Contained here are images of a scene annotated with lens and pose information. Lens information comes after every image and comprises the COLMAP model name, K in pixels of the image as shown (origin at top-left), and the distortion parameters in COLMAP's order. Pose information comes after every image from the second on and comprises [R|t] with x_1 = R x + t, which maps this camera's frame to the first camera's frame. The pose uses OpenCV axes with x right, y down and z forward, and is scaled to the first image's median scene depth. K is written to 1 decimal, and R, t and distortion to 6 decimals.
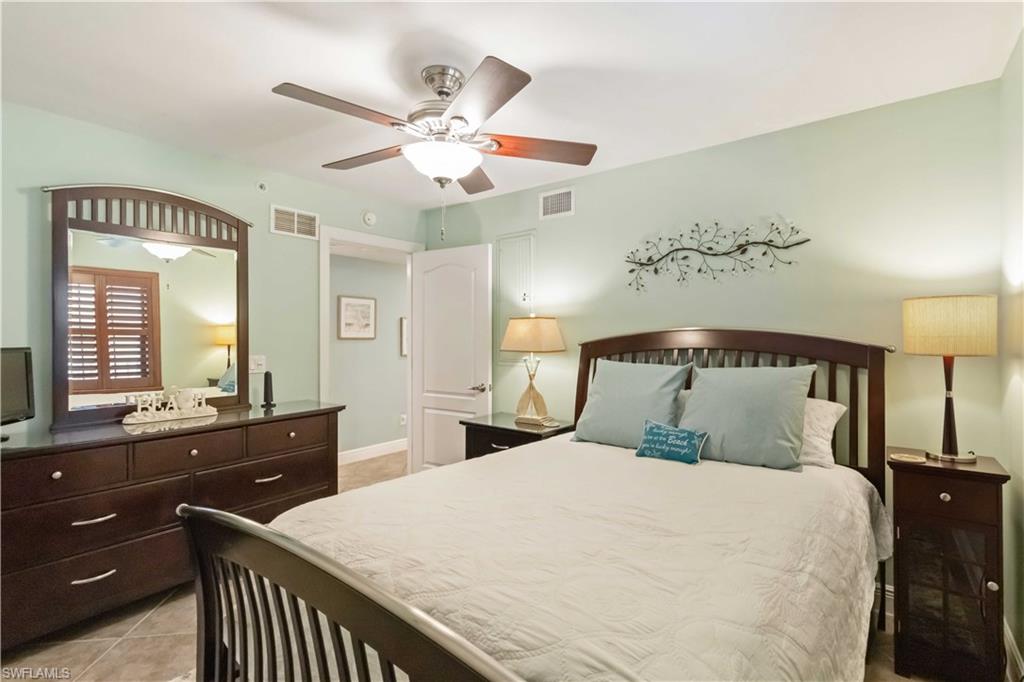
lens RADIAL K [[487.2, 0, 524.6], [0, 487.2, 330.3], [0, 0, 1]] dist [0.002759, 0.000856]
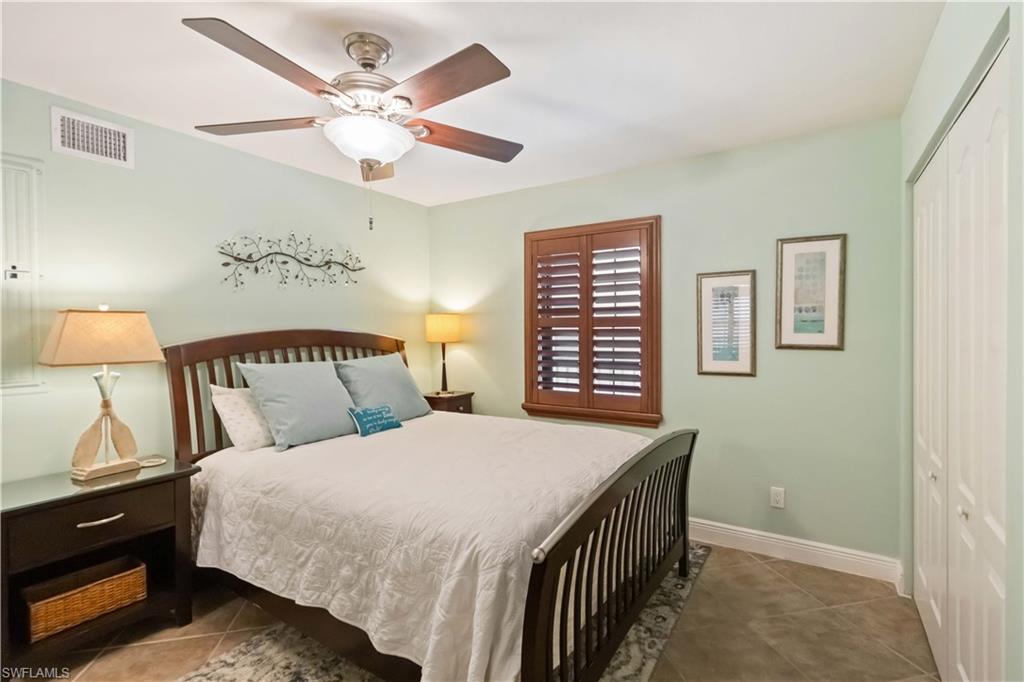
lens RADIAL K [[487.2, 0, 524.6], [0, 487.2, 330.3], [0, 0, 1]] dist [0.002759, 0.000856]
pose [[-0.110651, 0.000093, 0.993859, -0.794518], [0.001451, 0.999999, 0.000068, 0.000599], [-0.993858, 0.001449, -0.110651, 0.596867]]
